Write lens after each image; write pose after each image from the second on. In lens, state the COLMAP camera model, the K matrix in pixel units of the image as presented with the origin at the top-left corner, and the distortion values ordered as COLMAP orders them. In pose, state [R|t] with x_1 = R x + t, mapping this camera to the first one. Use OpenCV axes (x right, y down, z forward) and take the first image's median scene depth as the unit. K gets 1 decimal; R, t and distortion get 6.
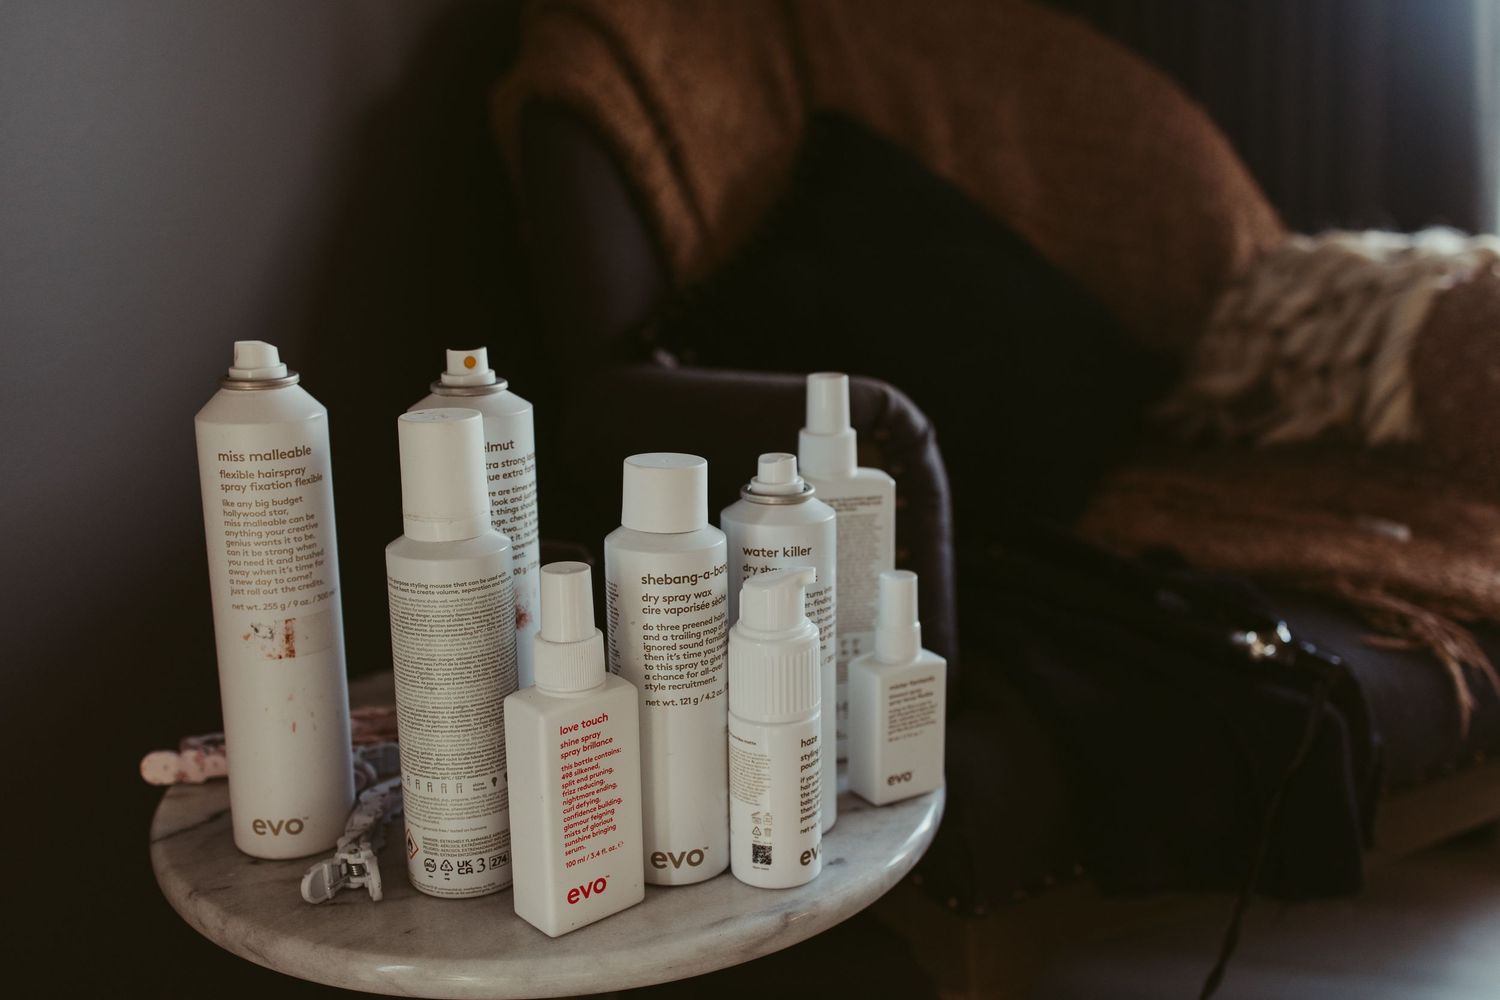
lens RADIAL K [[1521.0, 0, 751.1], [0, 1521.0, 498.6], [0, 0, 1]] dist [0.015411, -0.014317]
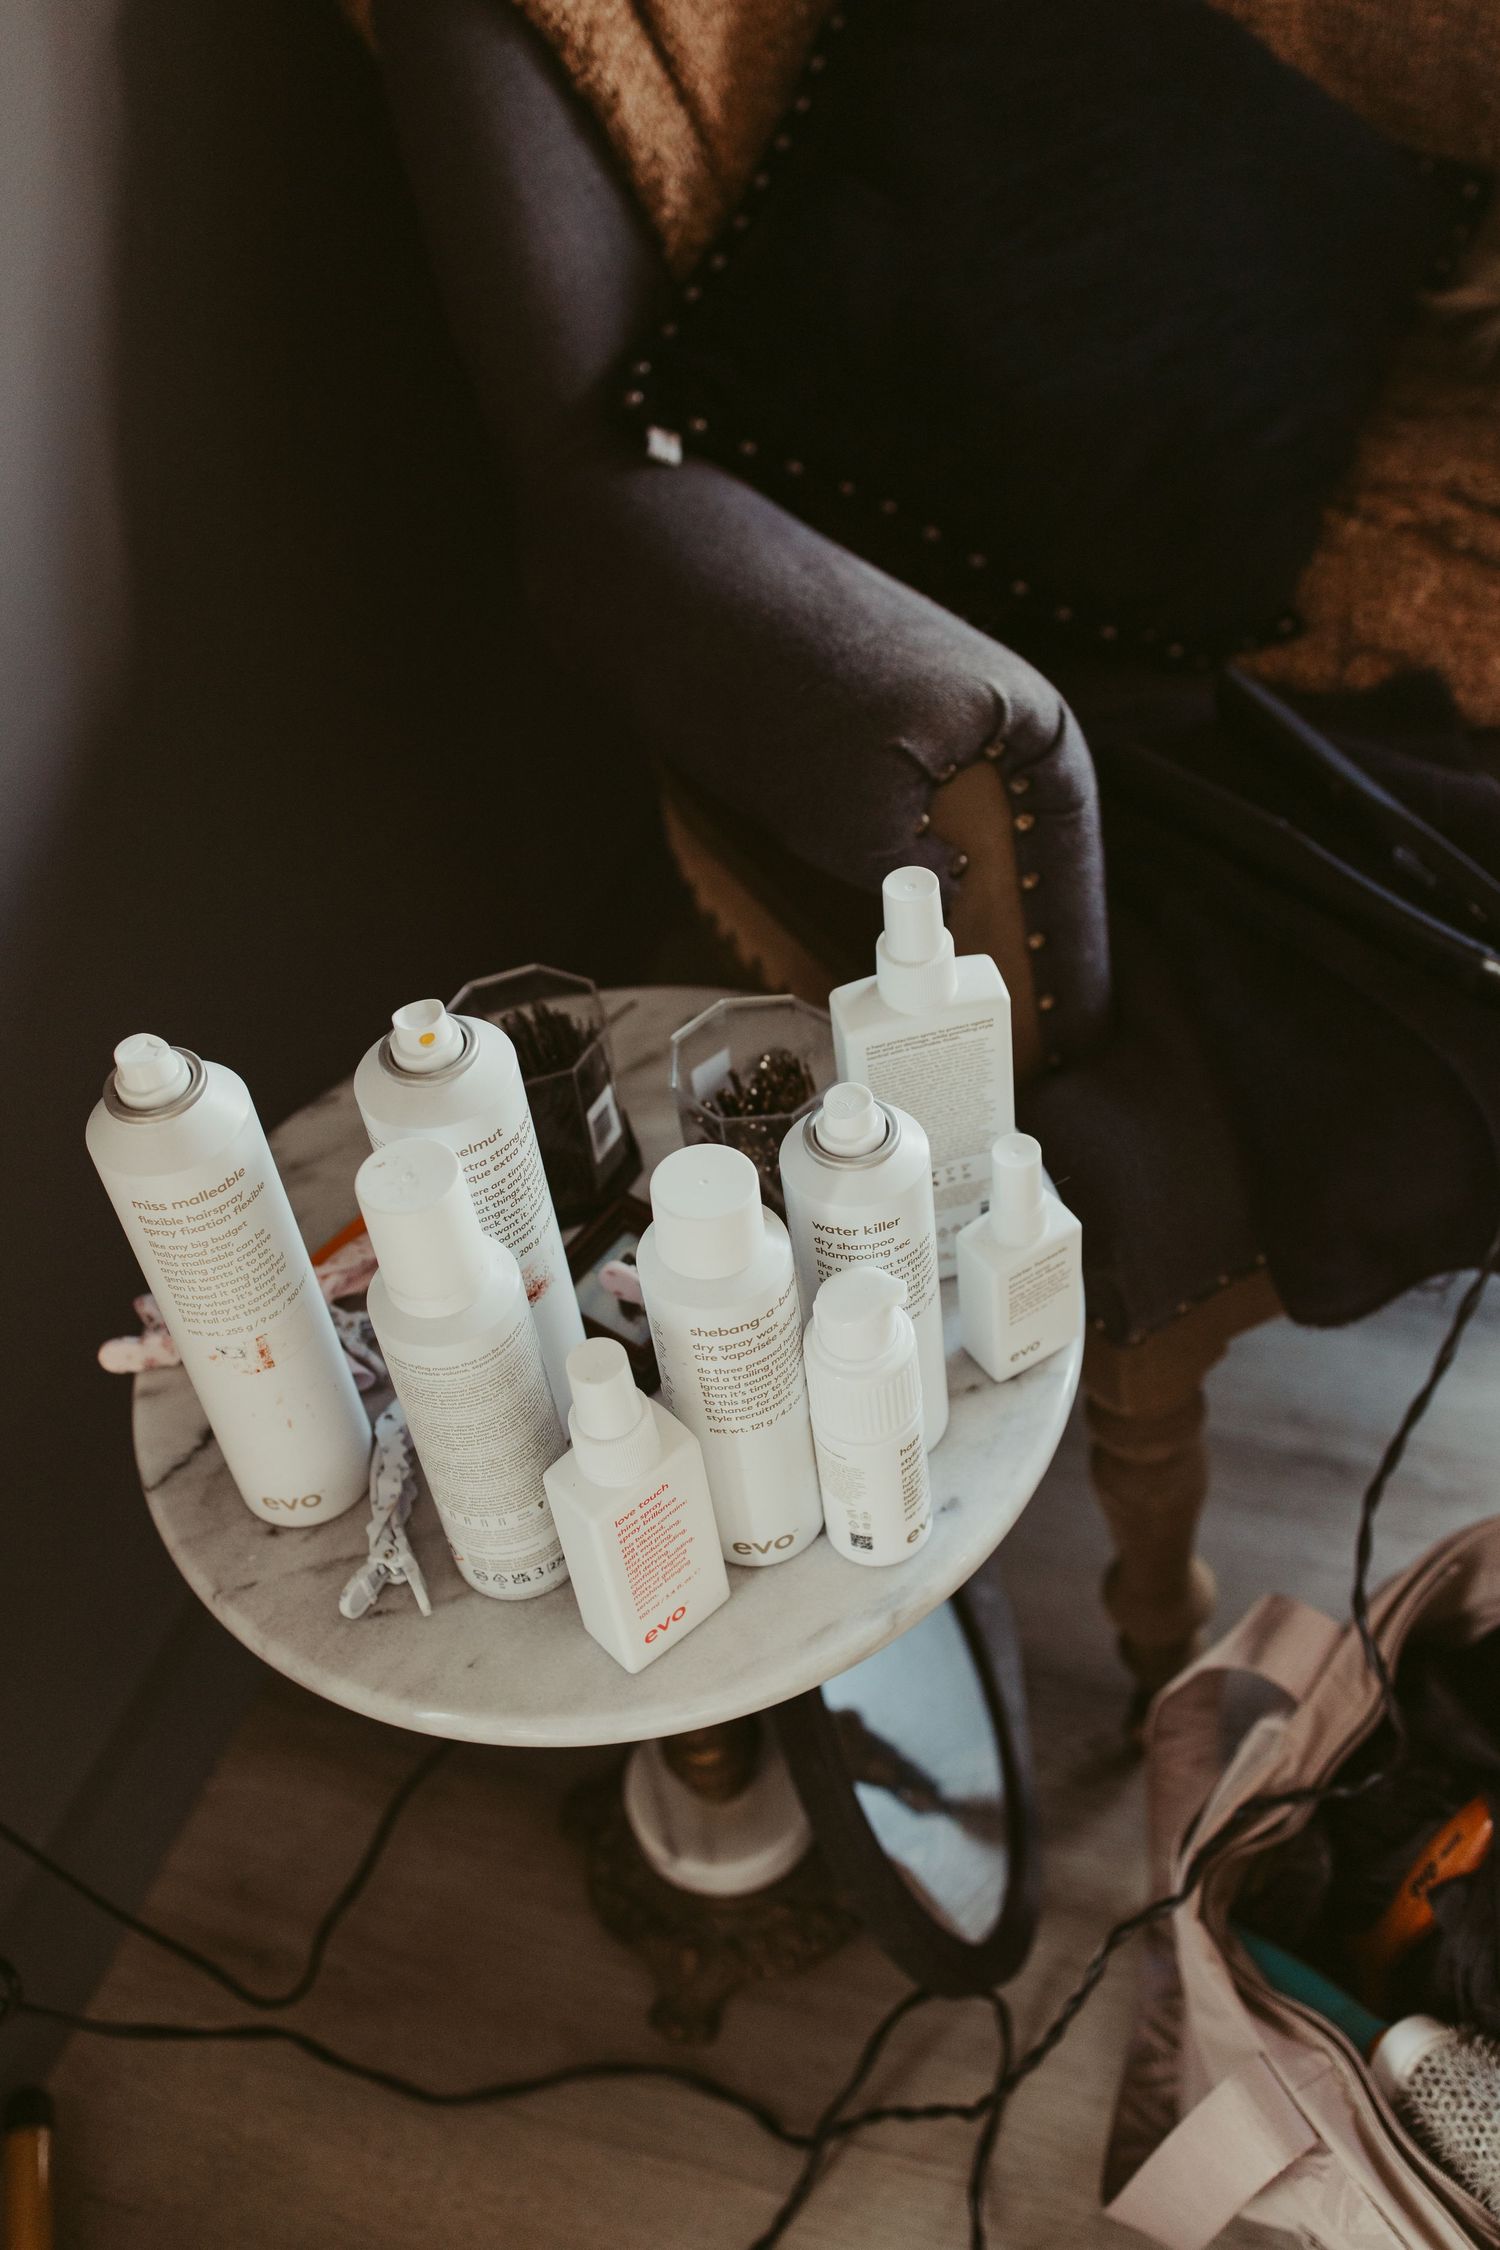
lens RADIAL K [[2281.5, 0, 747.9], [0, 2281.5, 1117.9], [0, 0, 1]] dist [0.015411, -0.014317]
pose [[0.995771, -0.065411, -0.064510, 0.041374], [0.089770, 0.842058, 0.531864, -0.647820], [0.019531, -0.535406, 0.844369, 0.042719]]
